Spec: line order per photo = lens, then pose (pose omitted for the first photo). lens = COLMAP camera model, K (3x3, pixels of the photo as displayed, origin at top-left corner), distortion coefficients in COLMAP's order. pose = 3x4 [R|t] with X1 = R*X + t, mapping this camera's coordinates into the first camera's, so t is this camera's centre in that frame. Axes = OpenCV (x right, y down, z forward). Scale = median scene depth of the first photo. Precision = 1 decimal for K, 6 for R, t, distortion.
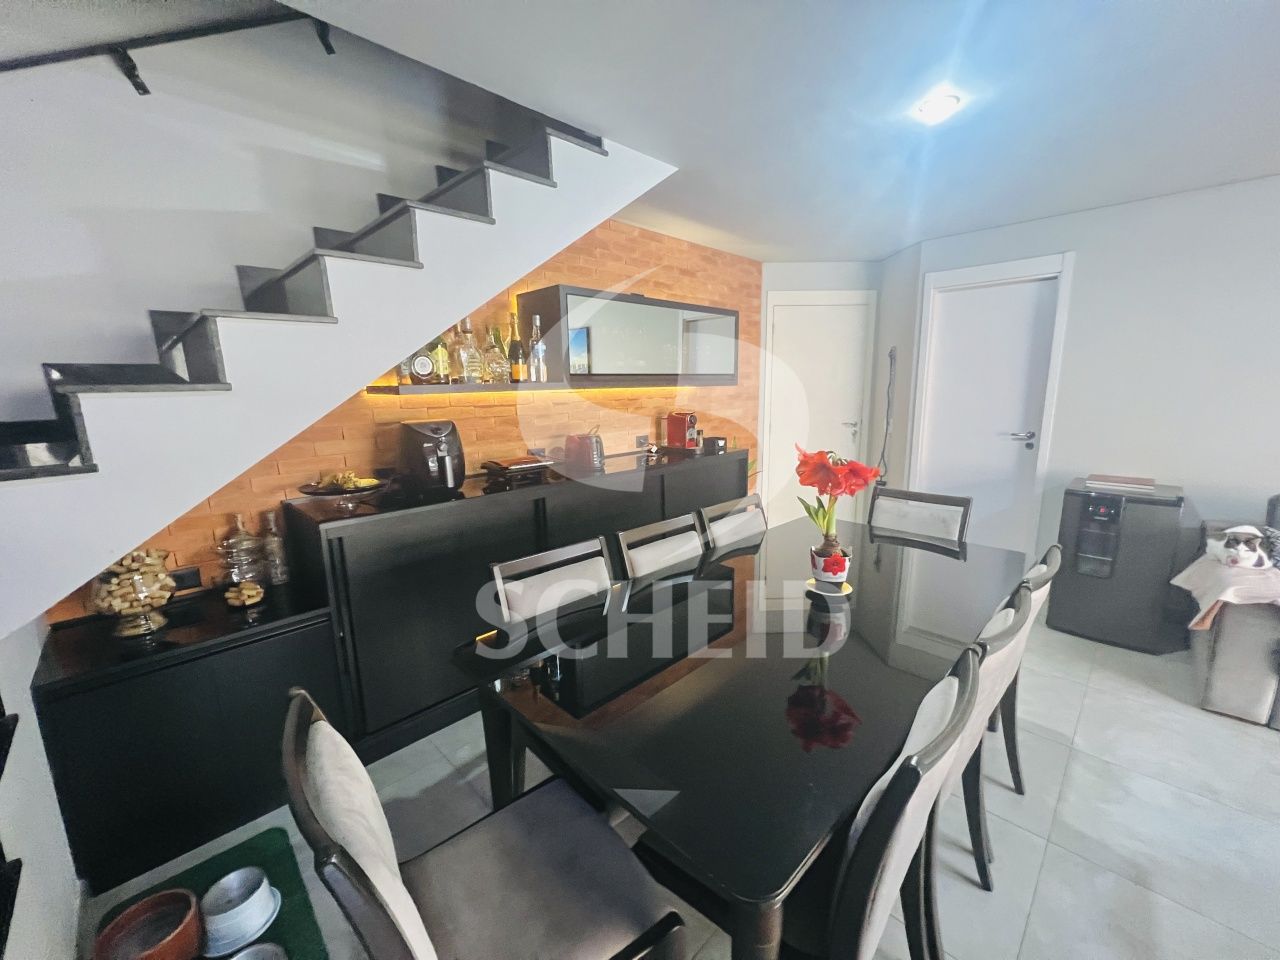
lens RADIAL K [[514.0, 0, 641.2], [0, 514.0, 479.6], [0, 0, 1]] dist [-0.001893, 0.000158]
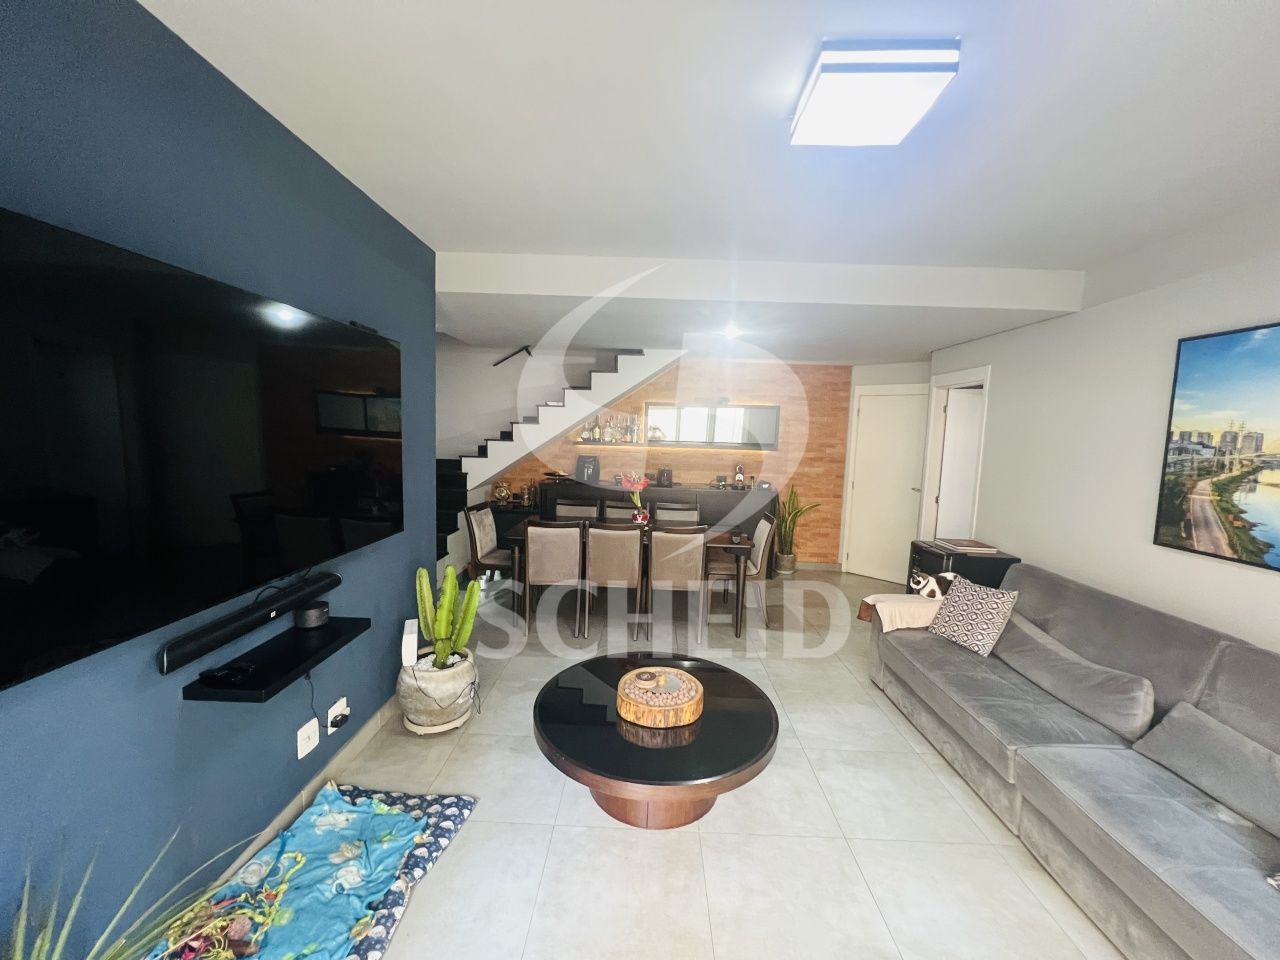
lens RADIAL K [[514.8, 0, 642.0], [0, 514.8, 479.3], [0, 0, 1]] dist [-0.001183, 0.000701]
pose [[0.689979, 0.108745, -0.715614, 1.270199], [-0.175134, 0.984356, -0.019278, 0.009086], [0.702322, 0.138629, 0.698230, -0.481675]]
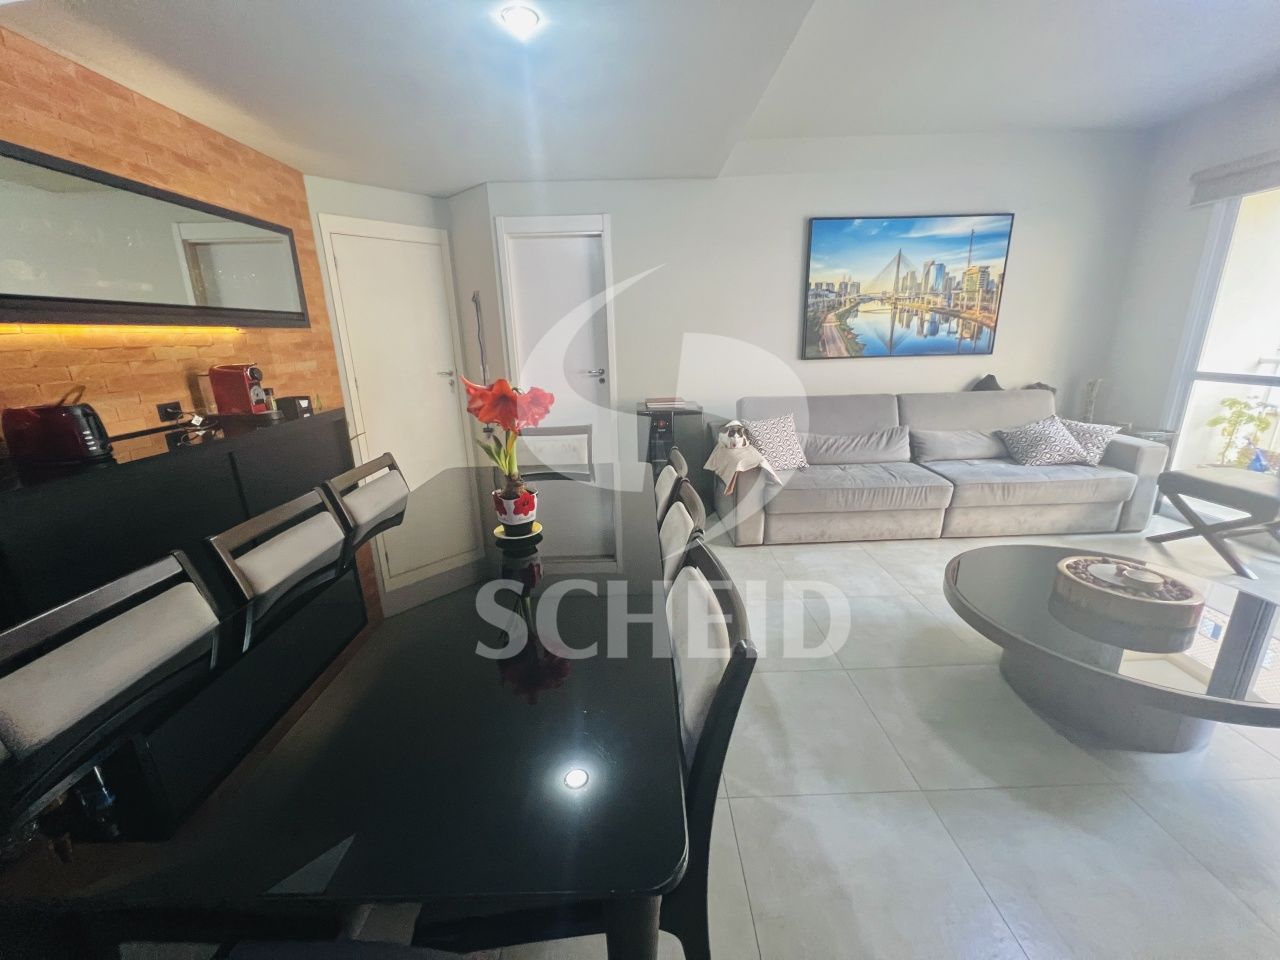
lens RADIAL K [[514.8, 0, 642.0], [0, 514.8, 479.3], [0, 0, 1]] dist [-0.001183, 0.000701]
pose [[0.695382, -0.196330, 0.691302, -0.062619], [0.143902, 0.980516, 0.133716, 0.014527], [-0.704086, 0.006496, 0.710085, 0.101204]]
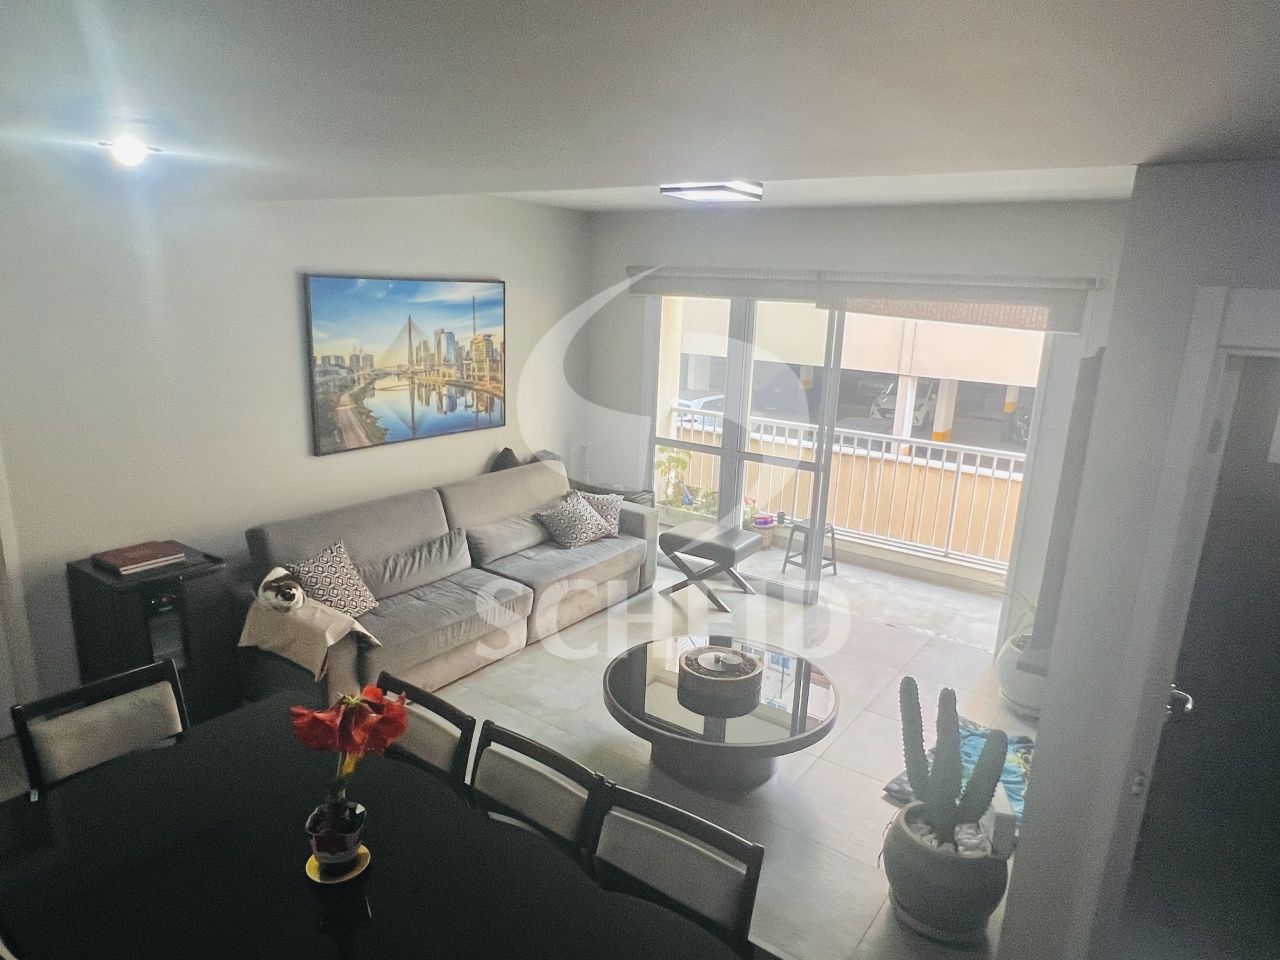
lens RADIAL K [[817.3, 0, 640.8], [0, 817.3, 496.0], [0, 0, 1]] dist [-0.004896, -0.000807]
pose [[-0.156604, -0.237769, 0.958614, -0.397822], [0.146140, 0.954328, 0.260580, -0.304238], [-0.976790, 0.180900, -0.114704, 0.355019]]
